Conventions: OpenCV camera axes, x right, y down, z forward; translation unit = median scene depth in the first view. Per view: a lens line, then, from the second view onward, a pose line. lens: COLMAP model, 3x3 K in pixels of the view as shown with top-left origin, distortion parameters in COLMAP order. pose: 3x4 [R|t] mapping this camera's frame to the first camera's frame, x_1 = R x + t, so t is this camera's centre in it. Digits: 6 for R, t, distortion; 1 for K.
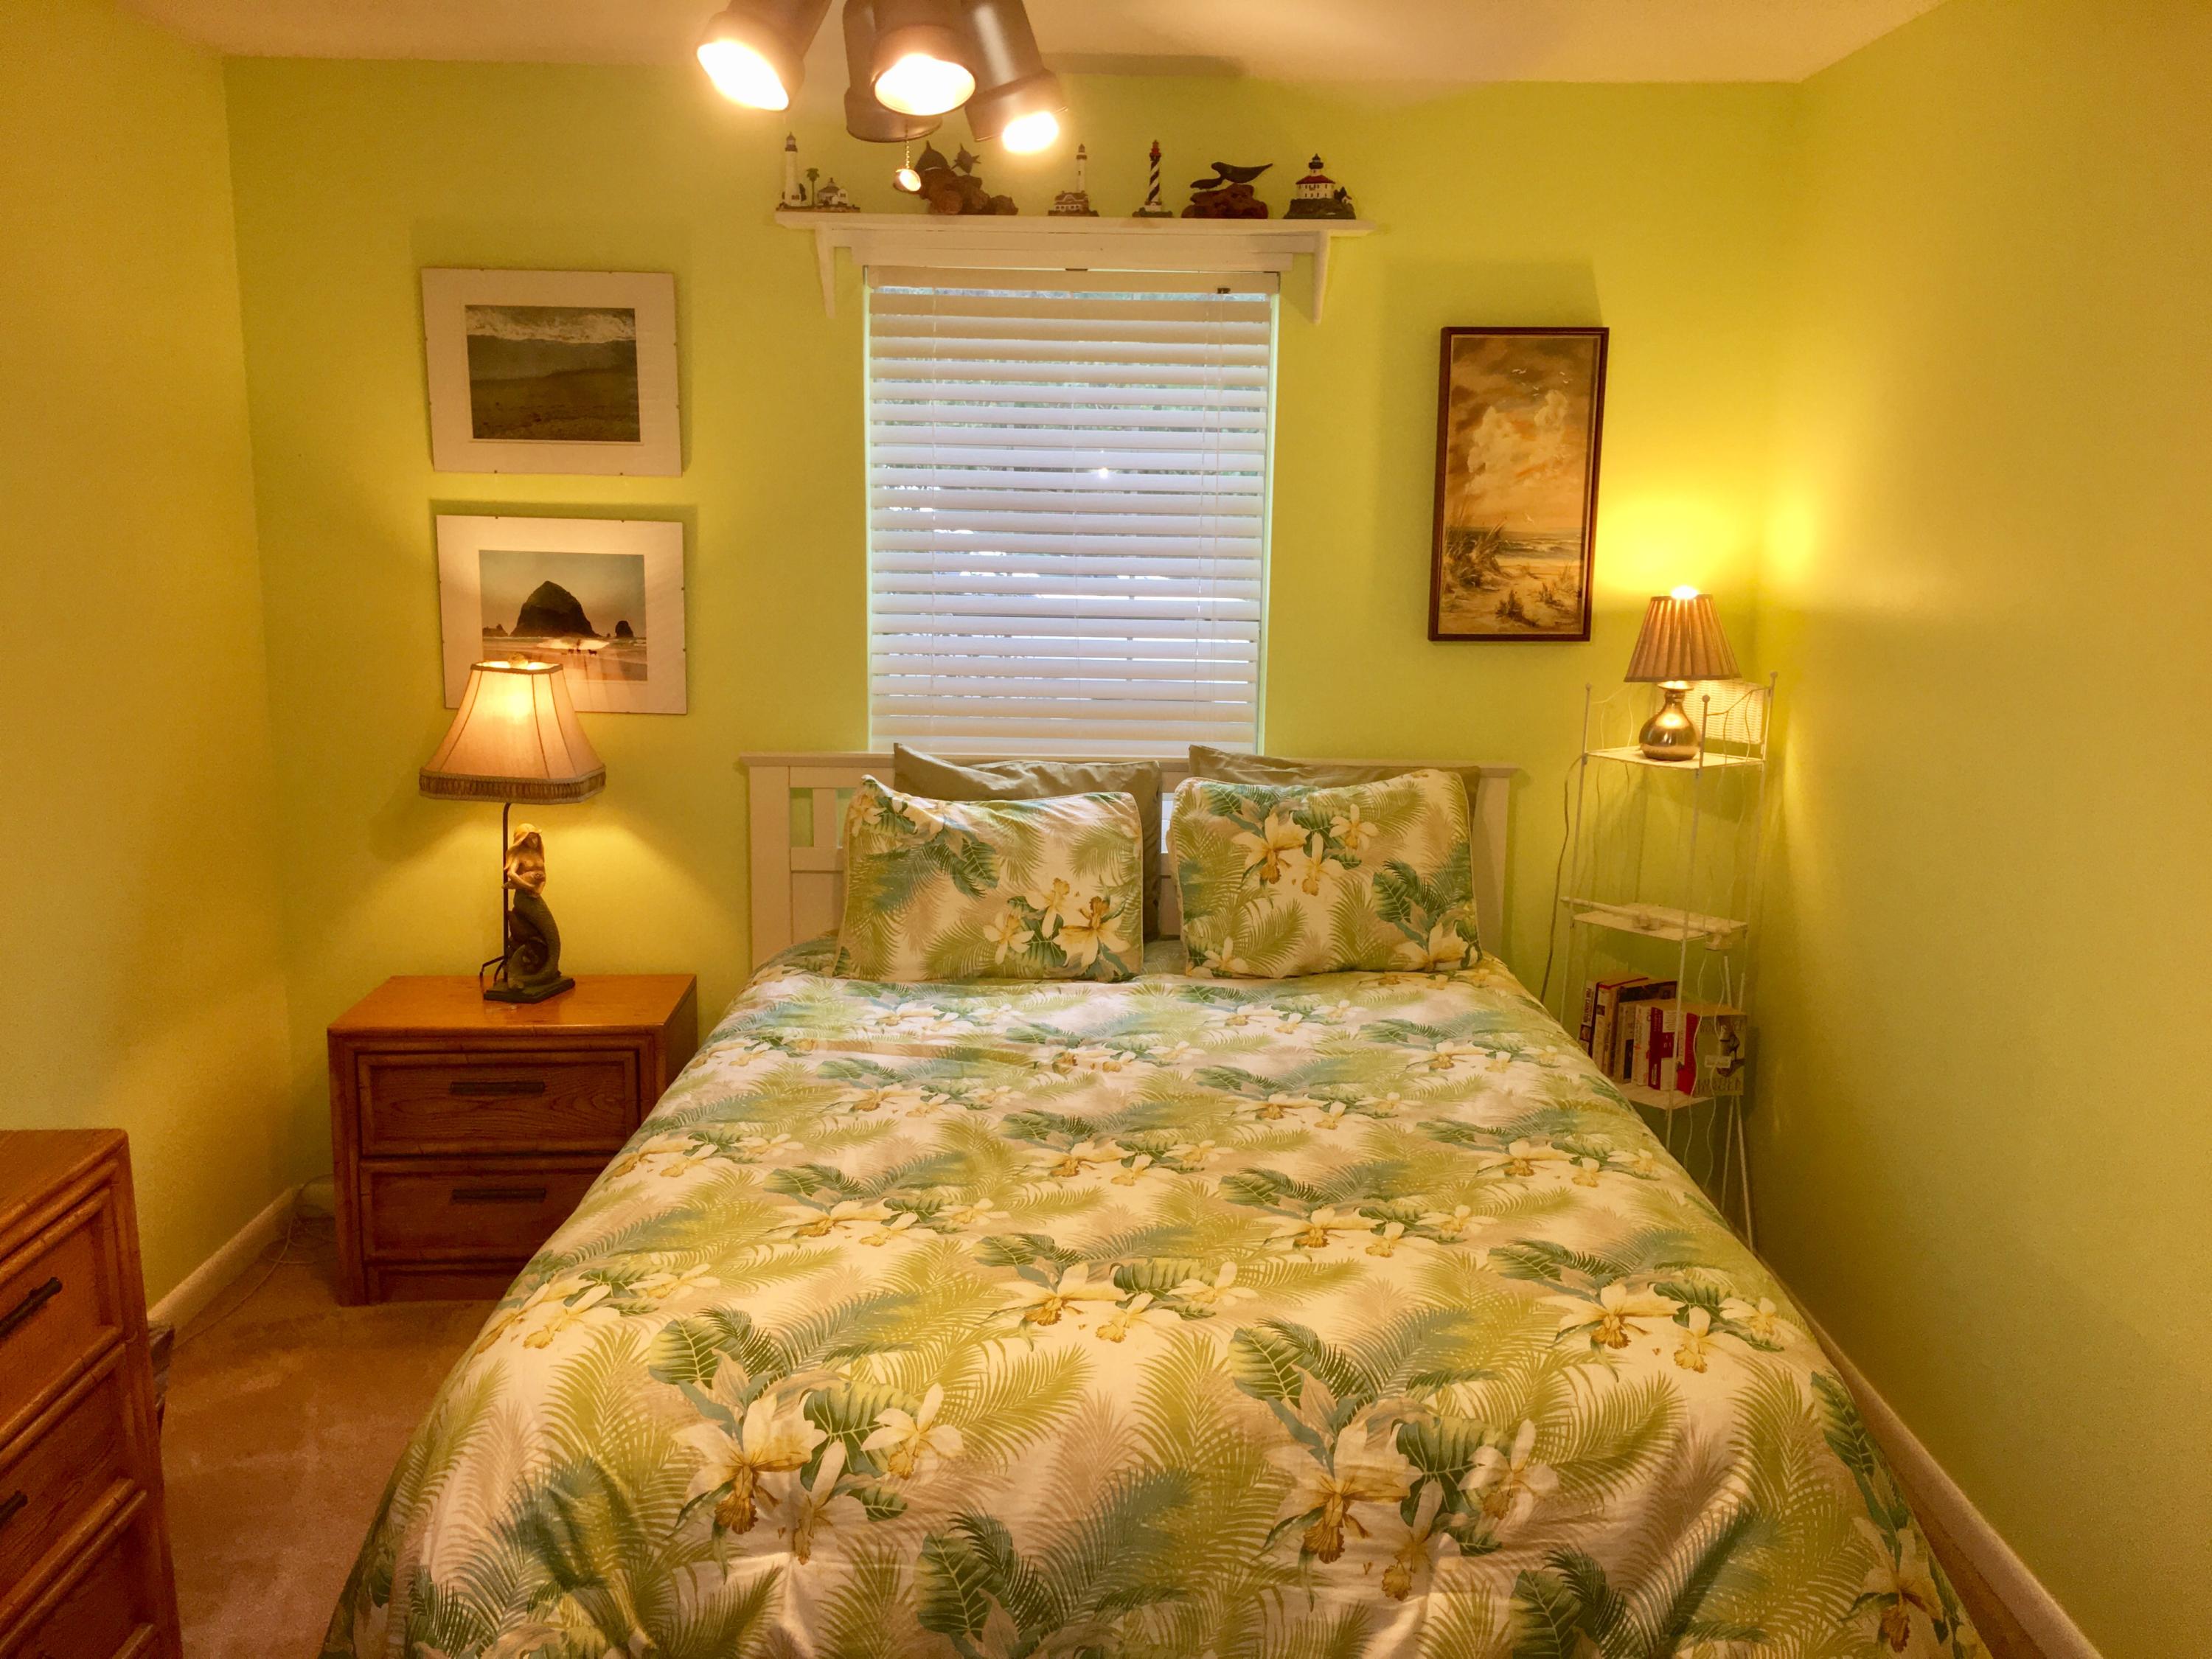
lens RADIAL K [[1877.5, 0, 1114.4], [0, 1877.5, 816.0], [0, 0, 1]] dist [0.094843, -0.140093]
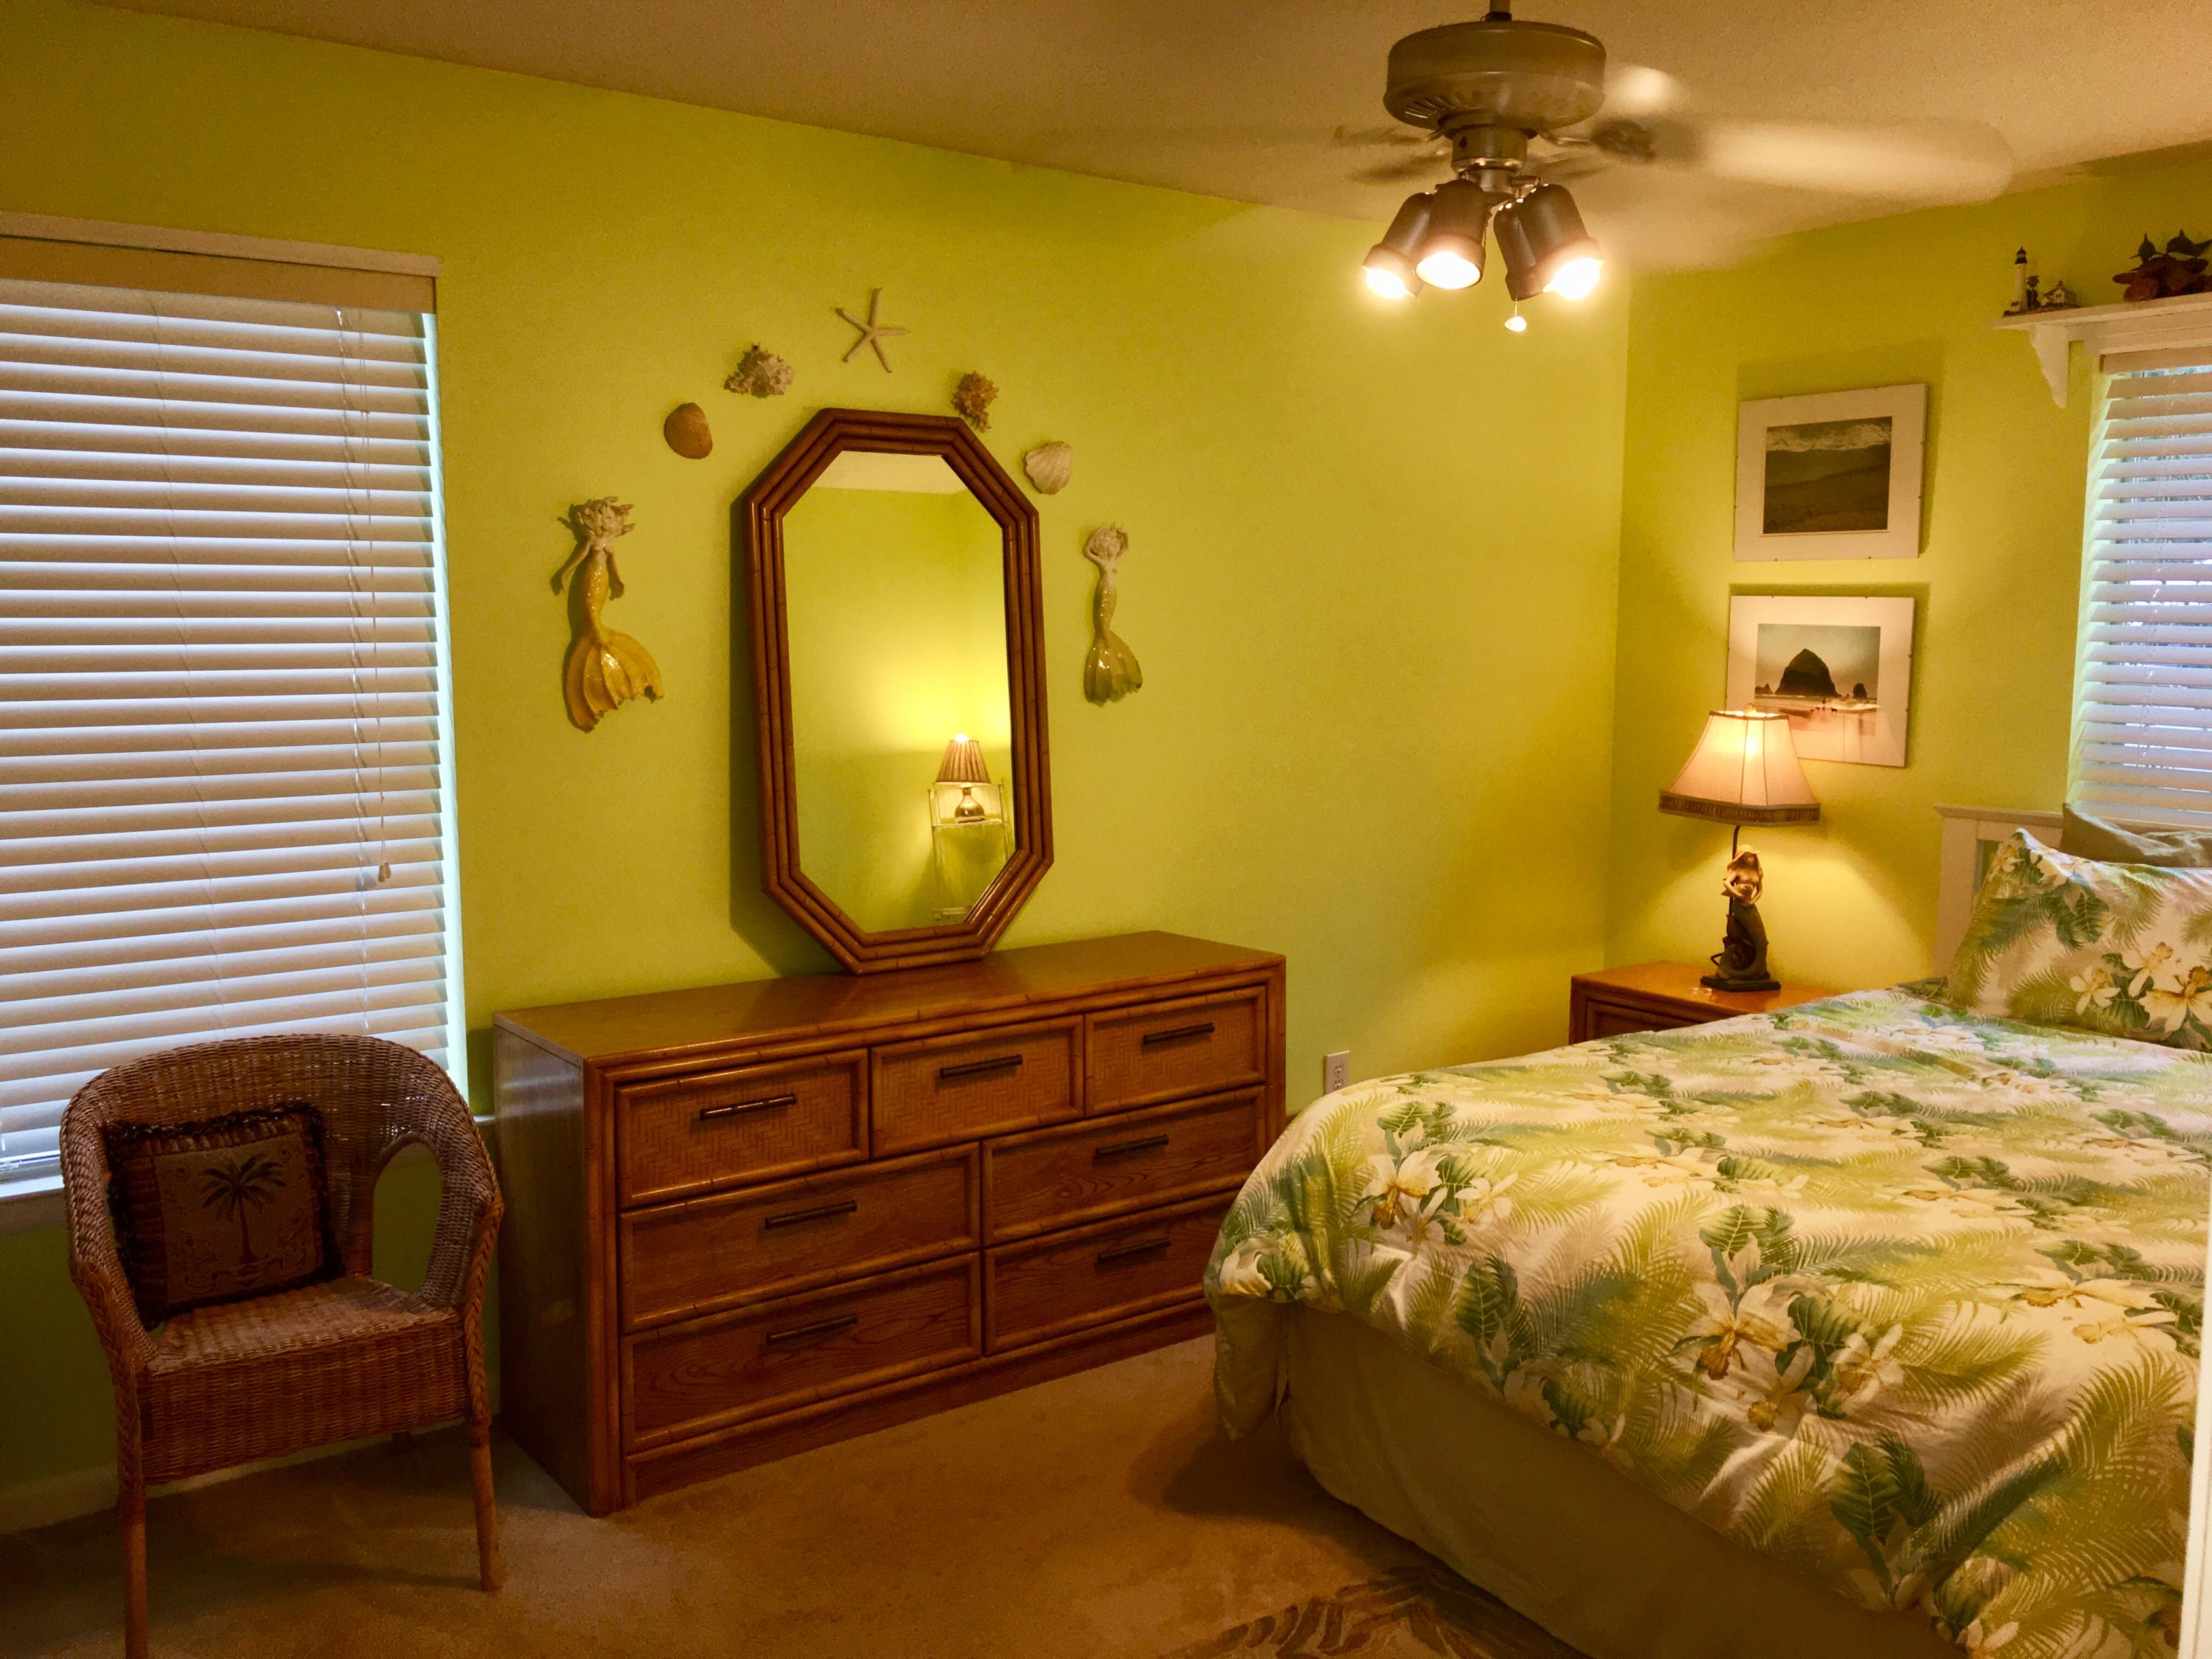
lens RADIAL K [[1877.5, 0, 1114.4], [0, 1877.5, 816.0], [0, 0, 1]] dist [0.094843, -0.140093]
pose [[0.578879, 0.082824, -0.811196, 0.846688], [-0.142288, 0.989825, -0.000476, 0.085093], [0.802903, 0.115699, 0.584774, -0.076886]]
